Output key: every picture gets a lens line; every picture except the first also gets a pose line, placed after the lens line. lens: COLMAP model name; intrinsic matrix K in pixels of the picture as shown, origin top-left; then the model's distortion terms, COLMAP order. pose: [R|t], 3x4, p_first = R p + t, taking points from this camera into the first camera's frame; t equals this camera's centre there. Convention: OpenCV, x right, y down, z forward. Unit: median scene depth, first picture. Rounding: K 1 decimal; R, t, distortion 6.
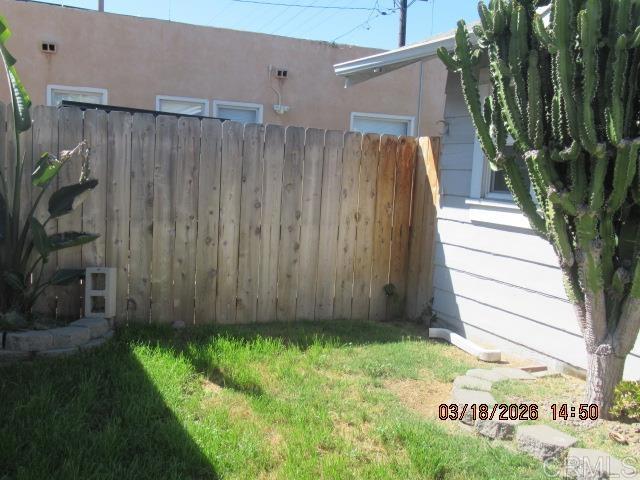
lens RADIAL K [[677.6, 0, 318.8], [0, 677.6, 239.0], [0, 0, 1]] dist [0.004642, 0.000000]
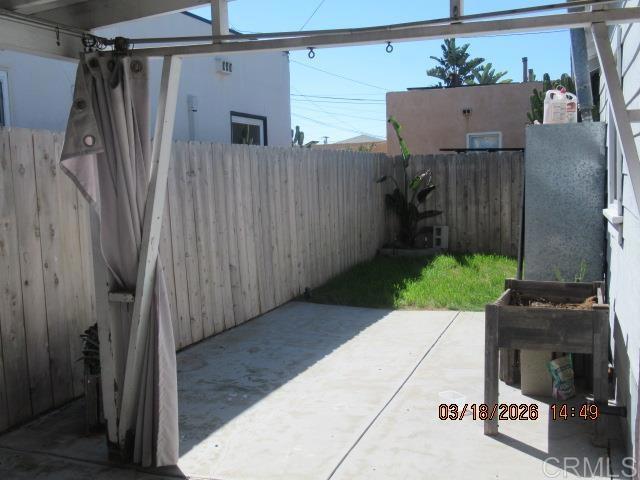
lens RADIAL K [[677.6, 0, 320.9], [0, 677.6, 240.6], [0, 0, 1]] dist [0.004642, 0.000000]
pose [[0.724778, -0.010197, -0.688907, 0.859721], [-0.004420, 0.999801, -0.019449, 0.127510], [0.688969, 0.017141, 0.724588, -0.811422]]
